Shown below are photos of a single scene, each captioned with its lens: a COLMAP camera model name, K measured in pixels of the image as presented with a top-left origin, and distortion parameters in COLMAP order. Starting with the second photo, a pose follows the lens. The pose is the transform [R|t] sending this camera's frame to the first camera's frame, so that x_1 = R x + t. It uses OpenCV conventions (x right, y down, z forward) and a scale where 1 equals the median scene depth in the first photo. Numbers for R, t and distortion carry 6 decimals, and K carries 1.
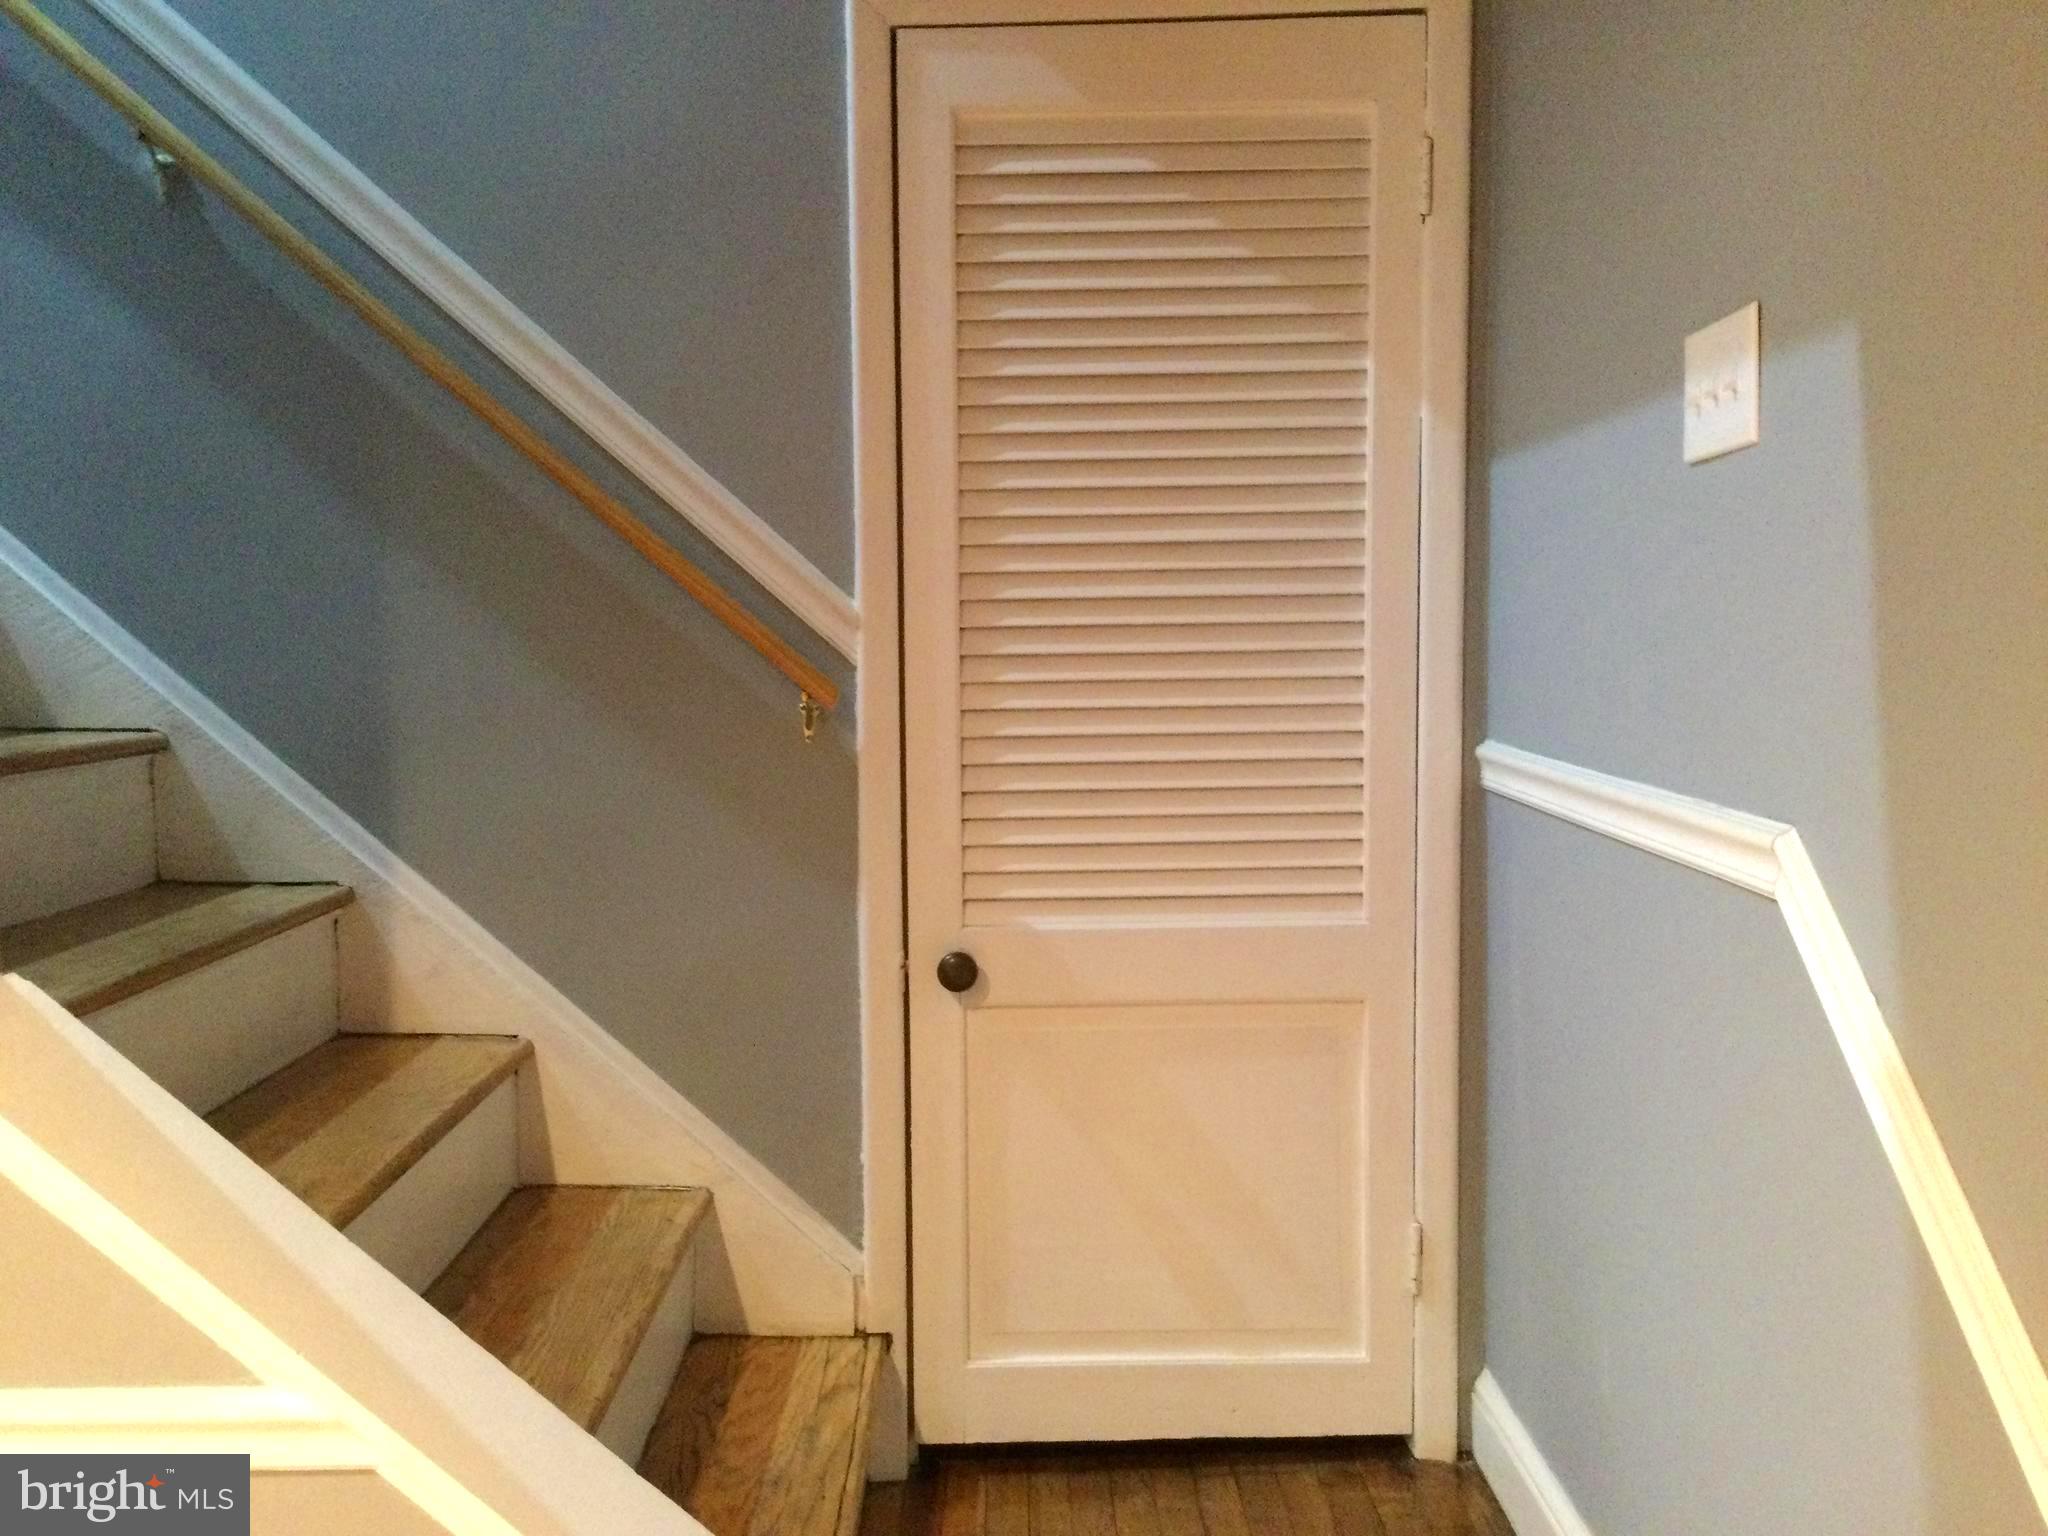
lens RADIAL K [[1832.8, 0, 1021.2], [0, 1832.8, 769.2], [0, 0, 1]] dist [0.110652, -0.216541]
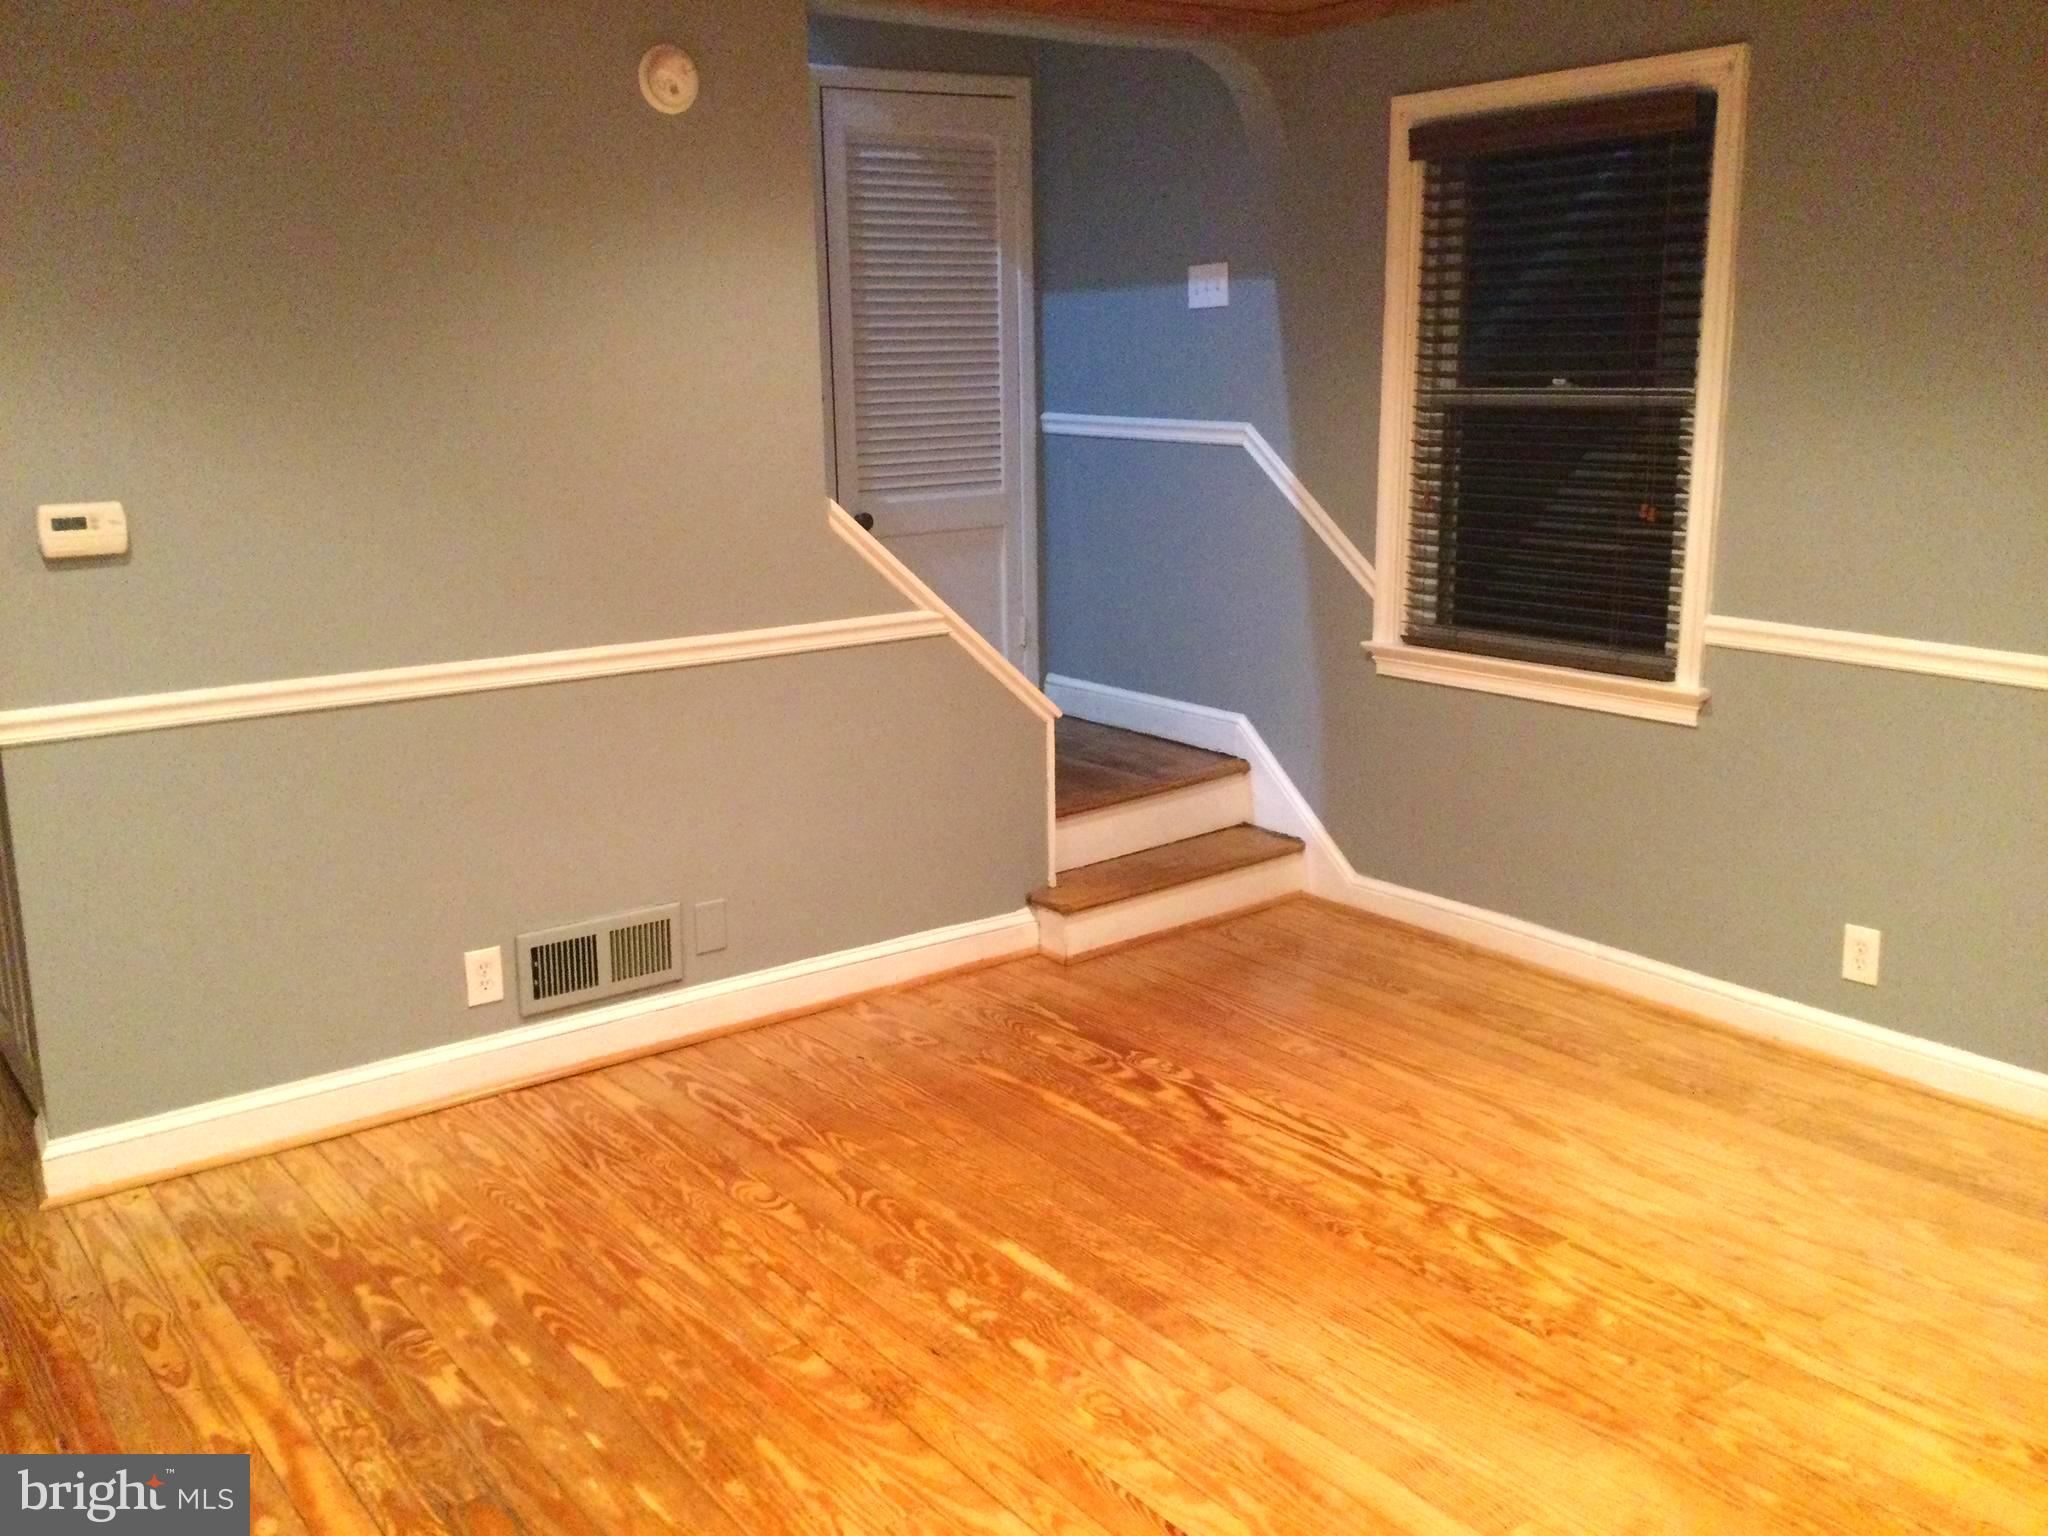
lens RADIAL K [[1832.8, 0, 1024.0], [0, 1832.8, 766.0], [0, 0, 1]] dist [0.110652, -0.216541]
pose [[0.796720, -0.138366, 0.588296, -1.267116], [0.054947, 0.985991, 0.157488, 0.061068], [-0.601845, -0.093149, 0.793162, -0.953496]]
